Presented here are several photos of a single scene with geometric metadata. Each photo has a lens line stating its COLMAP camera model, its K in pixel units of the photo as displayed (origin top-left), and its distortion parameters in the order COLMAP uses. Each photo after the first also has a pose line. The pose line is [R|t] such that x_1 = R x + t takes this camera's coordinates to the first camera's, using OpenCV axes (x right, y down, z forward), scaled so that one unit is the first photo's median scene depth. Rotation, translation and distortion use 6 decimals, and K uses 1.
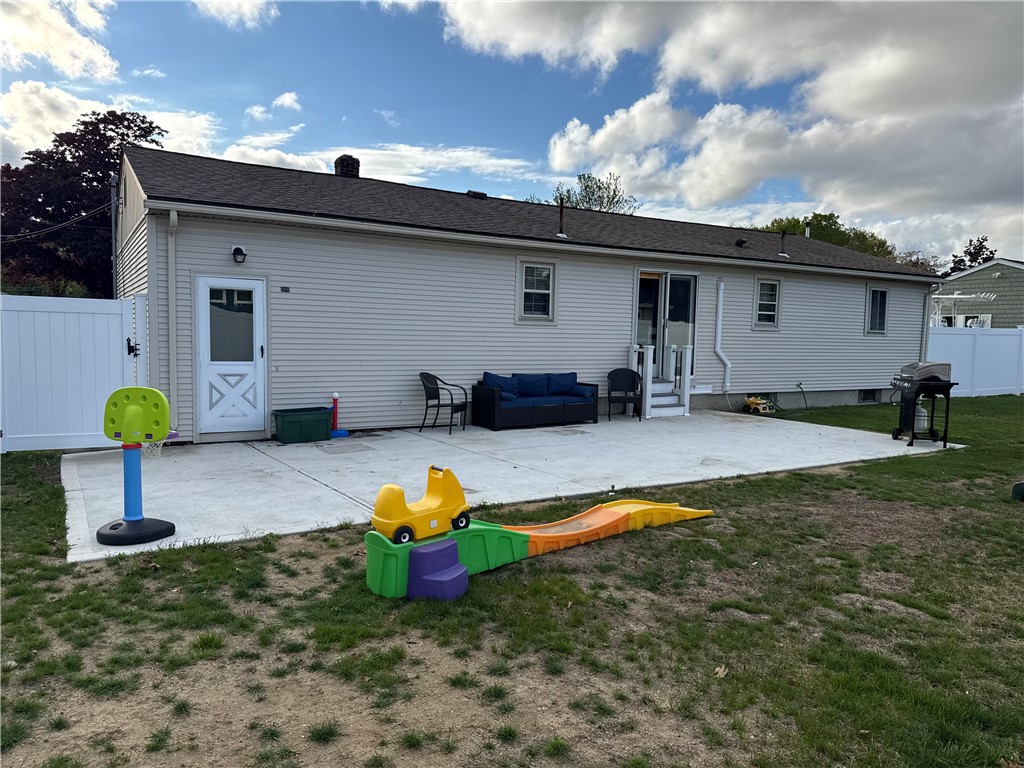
lens RADIAL K [[721.4, 0, 510.0], [0, 721.4, 388.4], [0, 0, 1]] dist [0.072819, -0.087971]
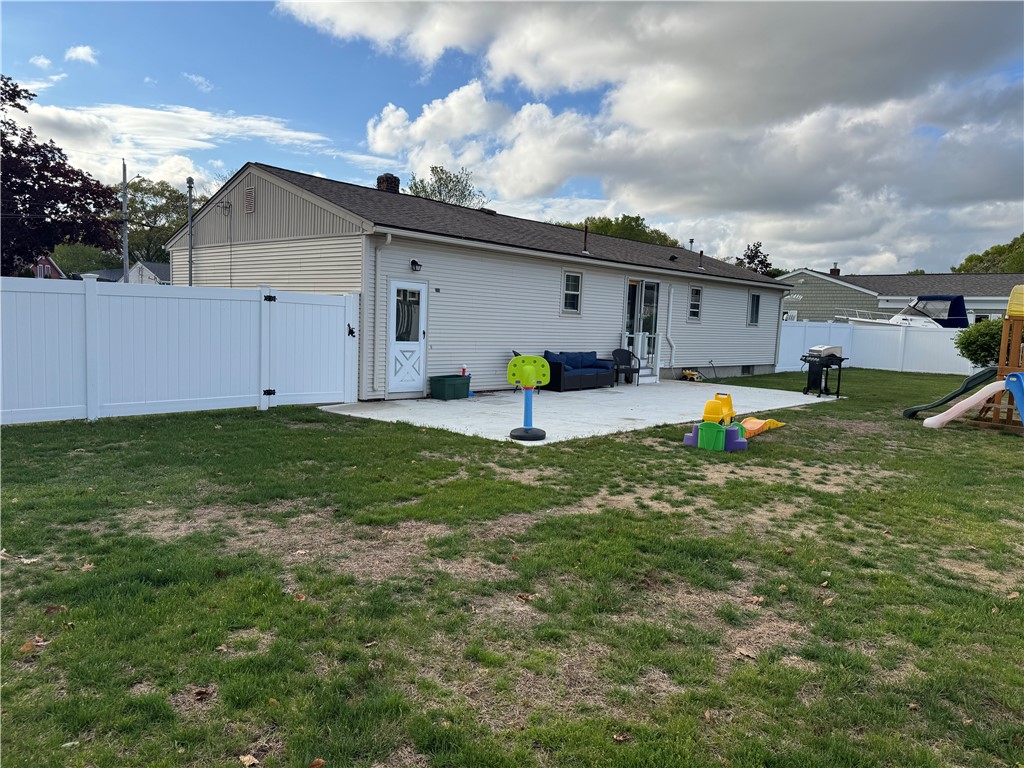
lens RADIAL K [[721.4, 0, 507.5], [0, 721.4, 386.3], [0, 0, 1]] dist [0.072819, -0.087971]
pose [[0.963585, -0.007165, 0.267306, -0.377436], [0.001654, 0.999782, 0.020837, 0.013569], [-0.267397, -0.019636, 0.963386, -0.253595]]
